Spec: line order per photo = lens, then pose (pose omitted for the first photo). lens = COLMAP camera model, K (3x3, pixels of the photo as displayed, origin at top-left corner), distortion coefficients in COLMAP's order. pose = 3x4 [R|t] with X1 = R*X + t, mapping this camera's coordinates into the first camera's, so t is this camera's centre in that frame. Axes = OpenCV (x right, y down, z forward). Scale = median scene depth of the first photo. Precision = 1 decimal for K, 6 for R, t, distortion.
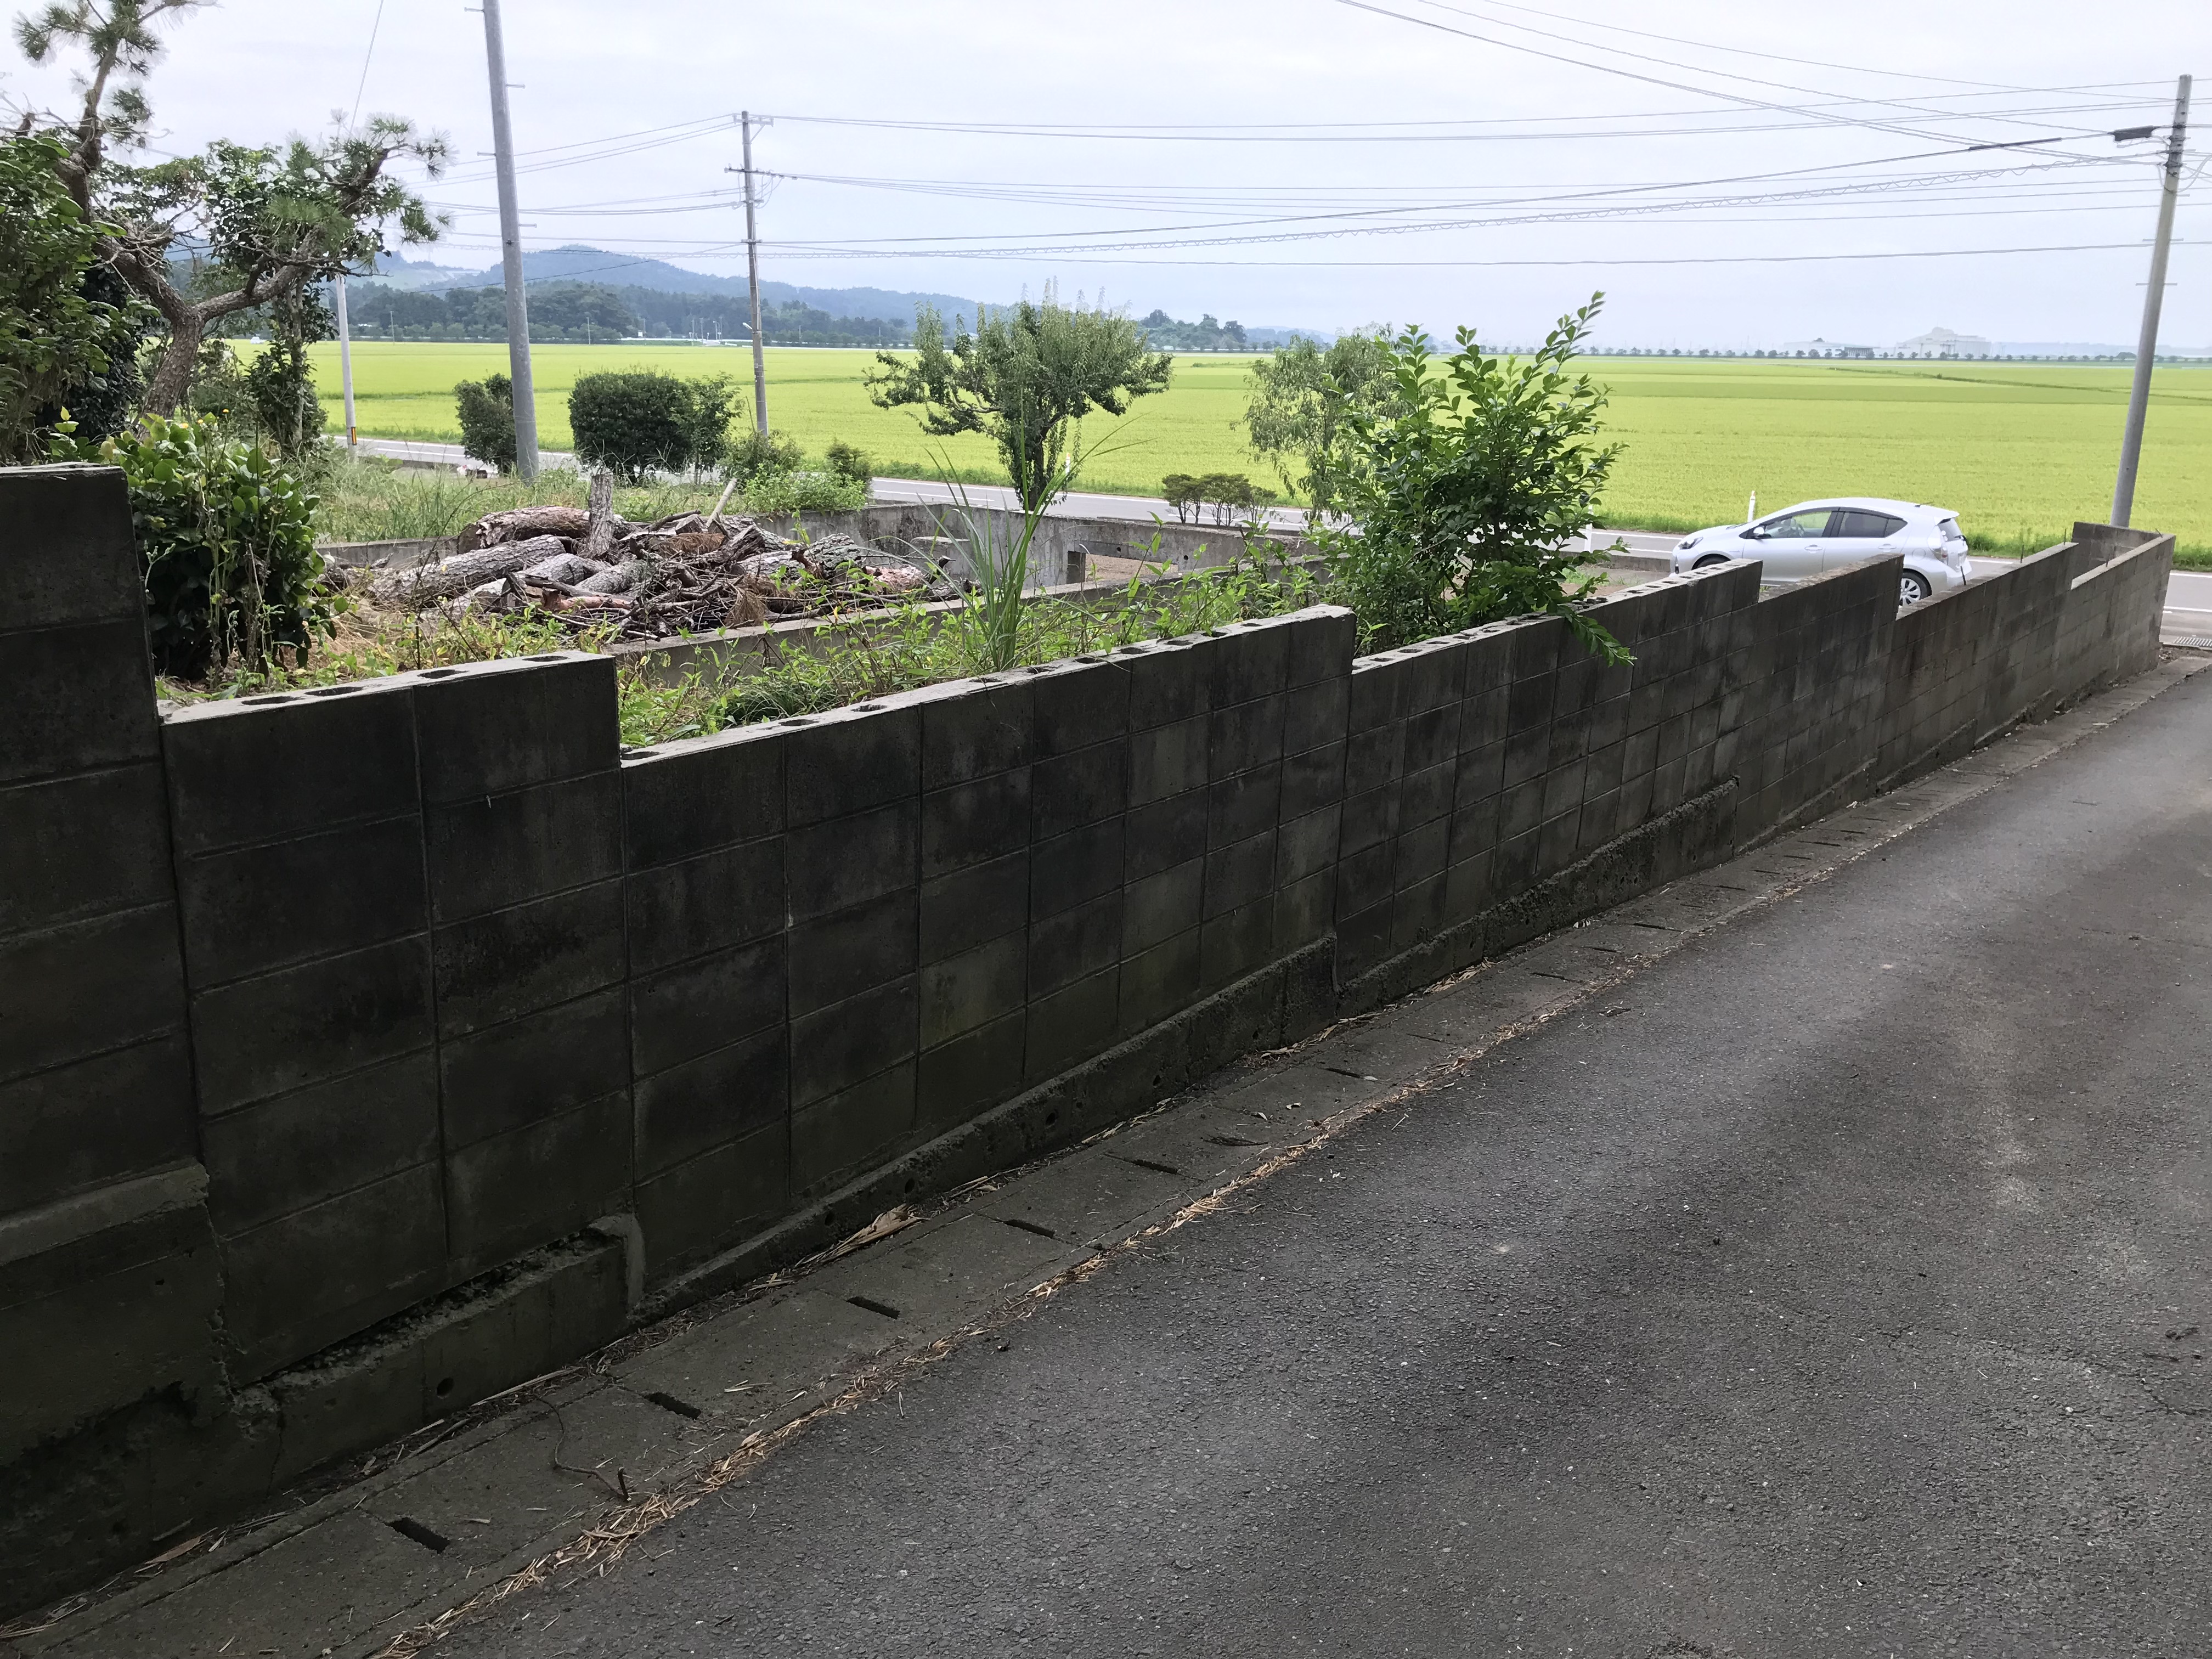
lens RADIAL K [[1815.1, 0, 1110.6], [0, 1815.1, 836.2], [0, 0, 1]] dist [0.034245, -0.032149]
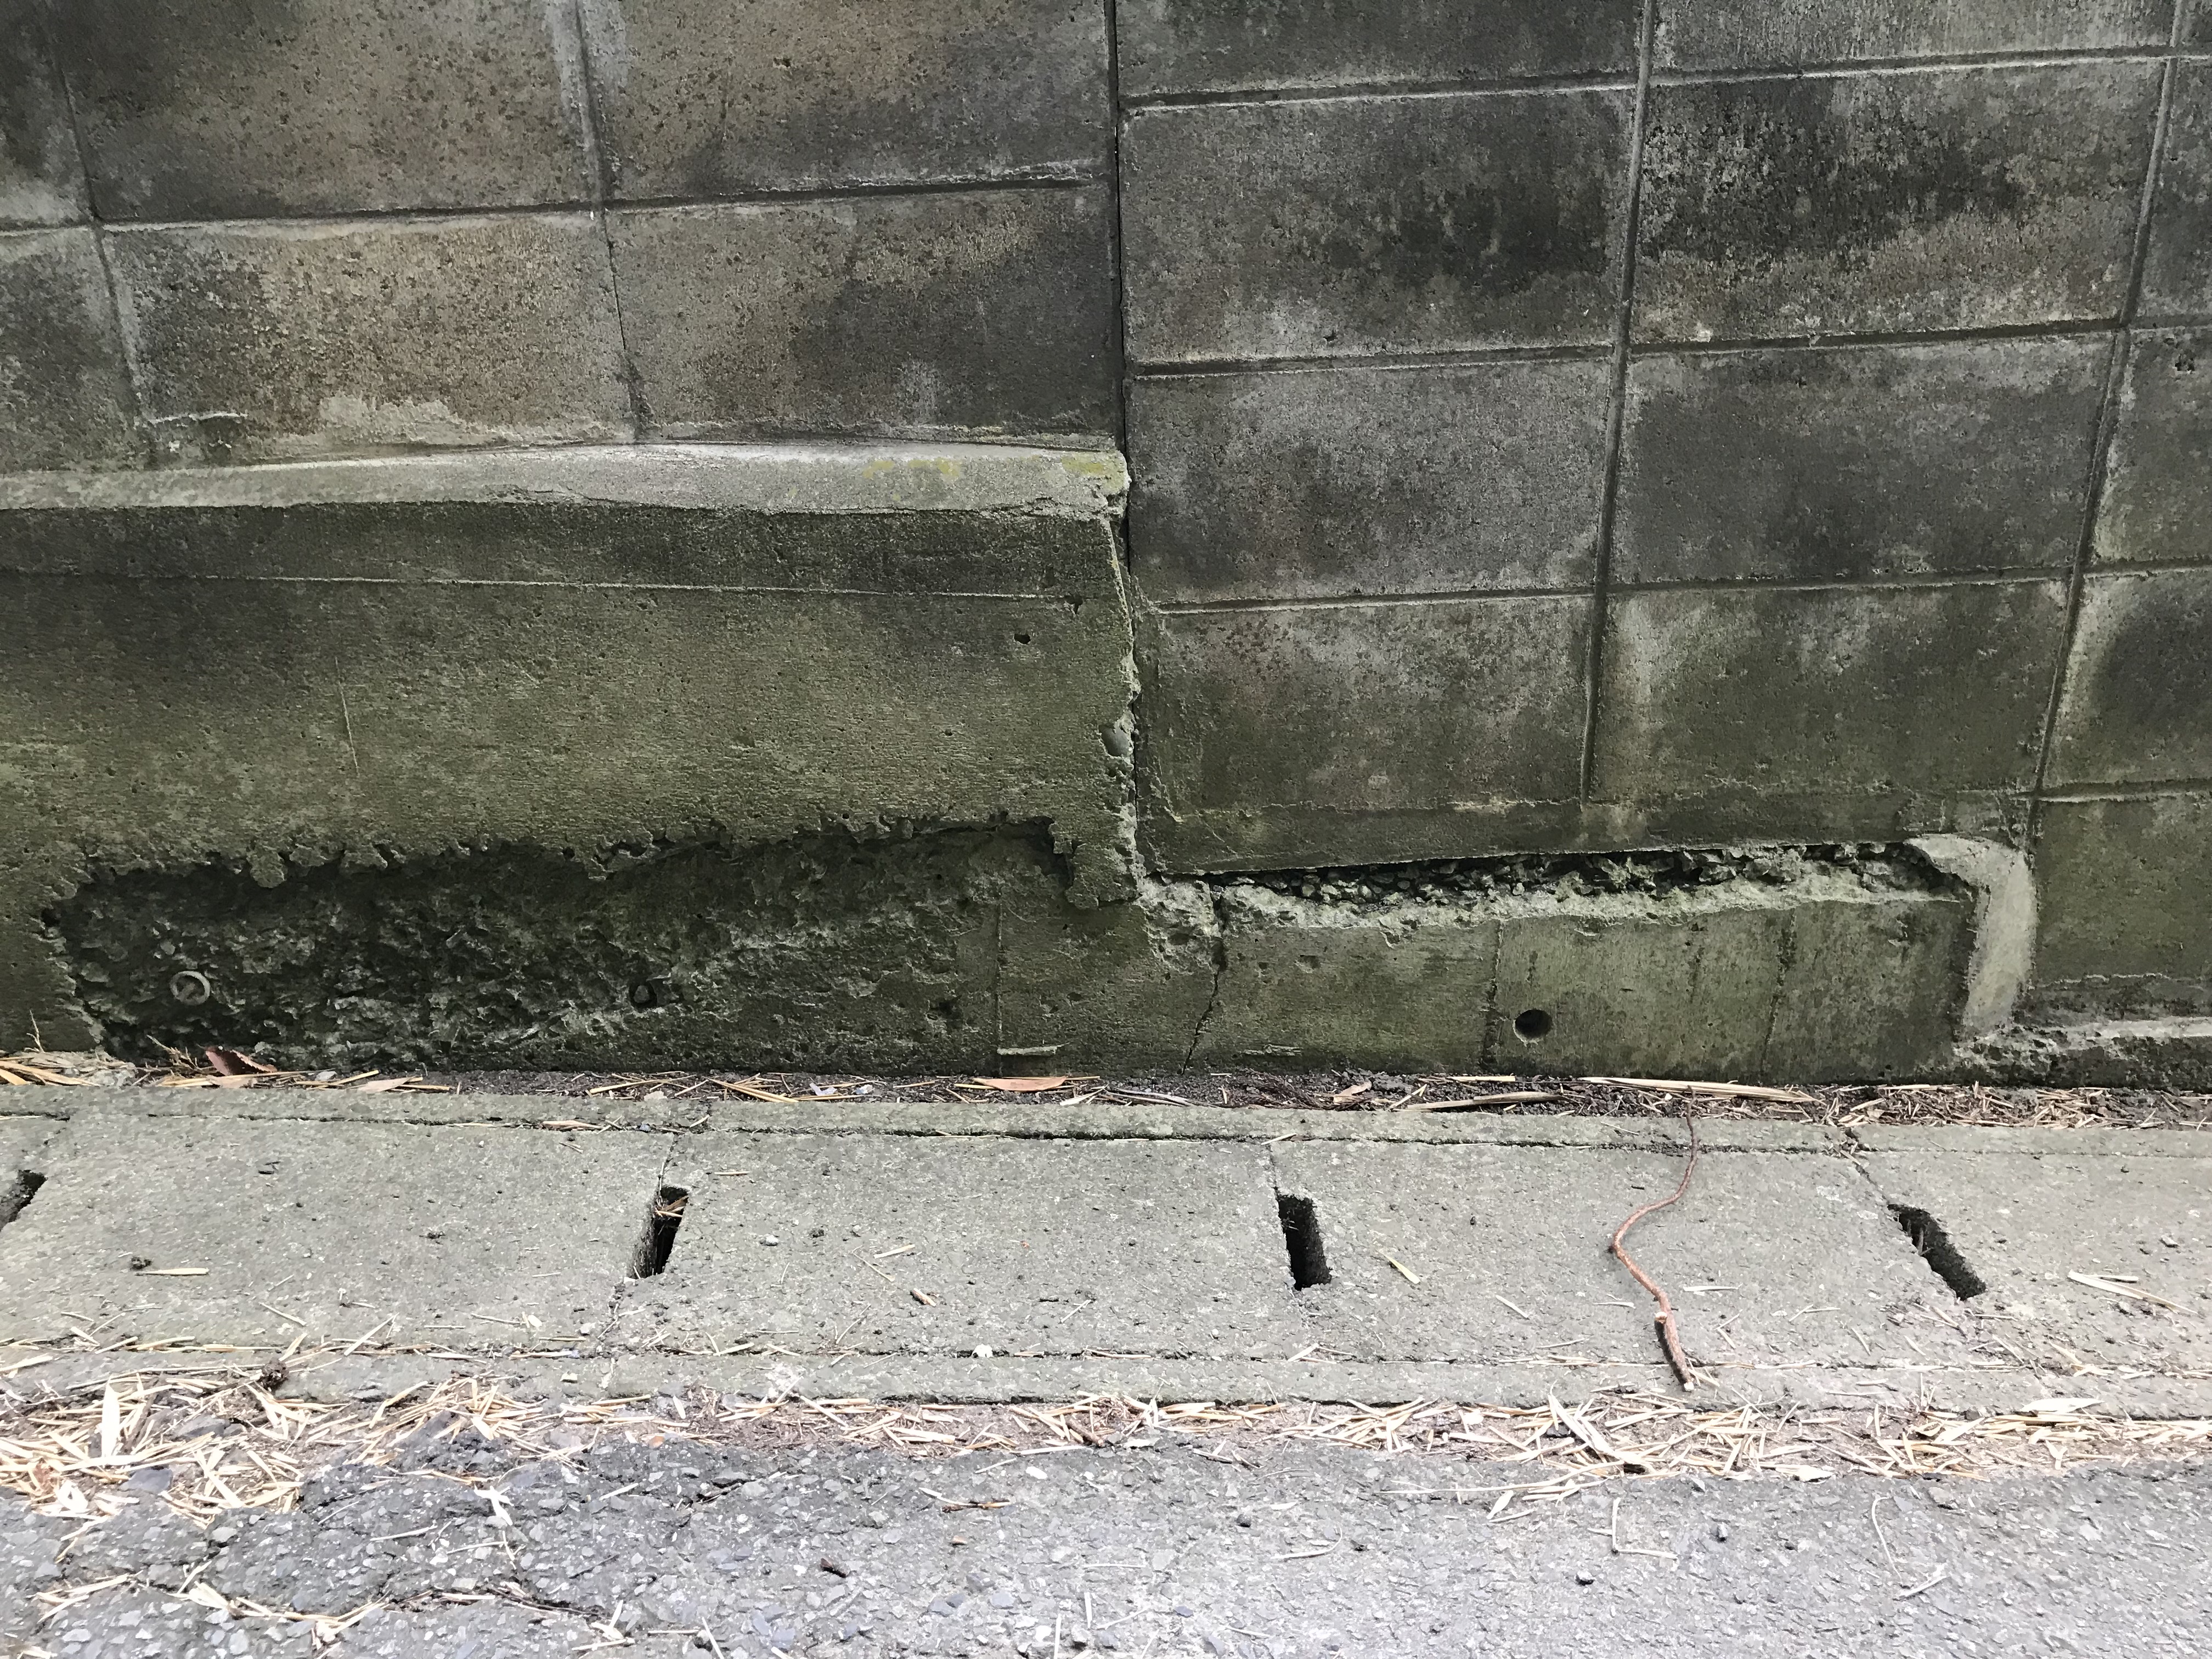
lens RADIAL K [[1815.1, 0, 1108.7], [0, 1815.1, 816.7], [0, 0, 1]] dist [0.034245, -0.032149]
pose [[0.576331, 0.275843, -0.769255, -0.037433], [-0.153933, 0.961104, 0.229310, 0.135003], [0.802588, -0.013745, 0.596376, 0.563103]]
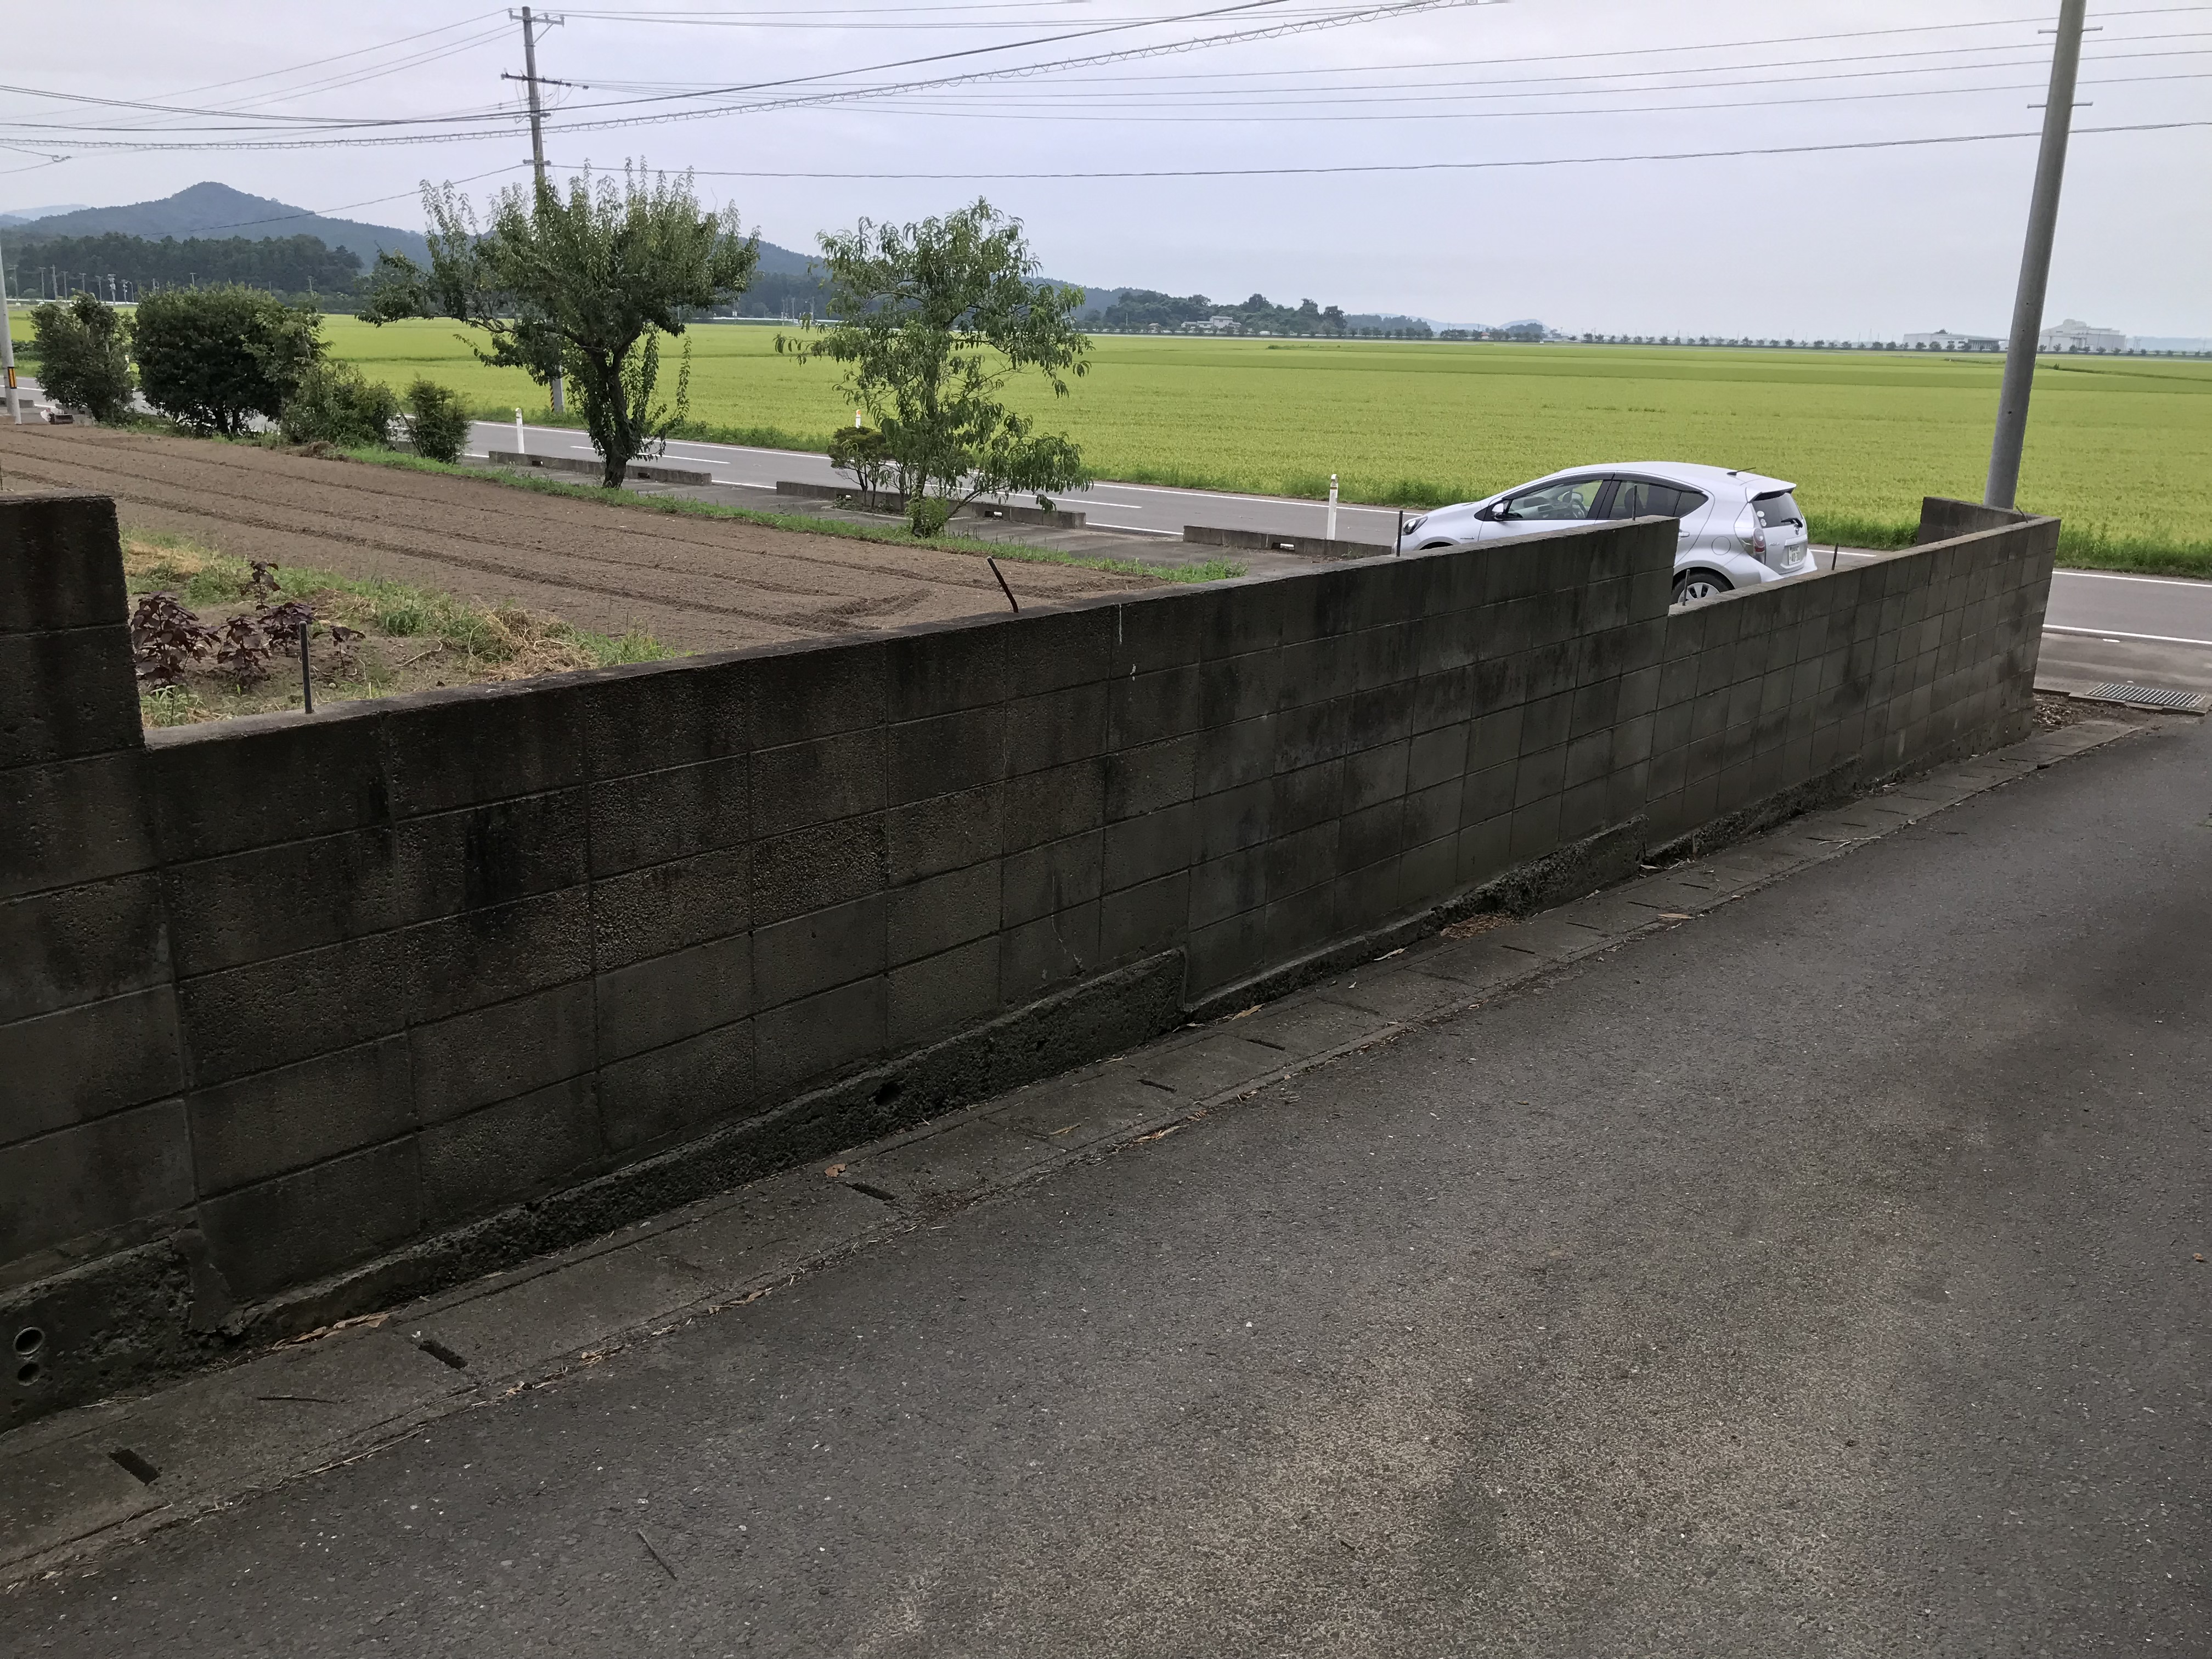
lens RADIAL K [[1815.1, 0, 1106.6], [0, 1815.1, 828.3], [0, 0, 1]] dist [0.034245, -0.032149]
pose [[0.998172, 0.025529, -0.054787, 1.933656], [-0.025357, 0.999671, 0.003823, -0.368700], [0.054867, -0.002427, 0.998491, 2.464203]]
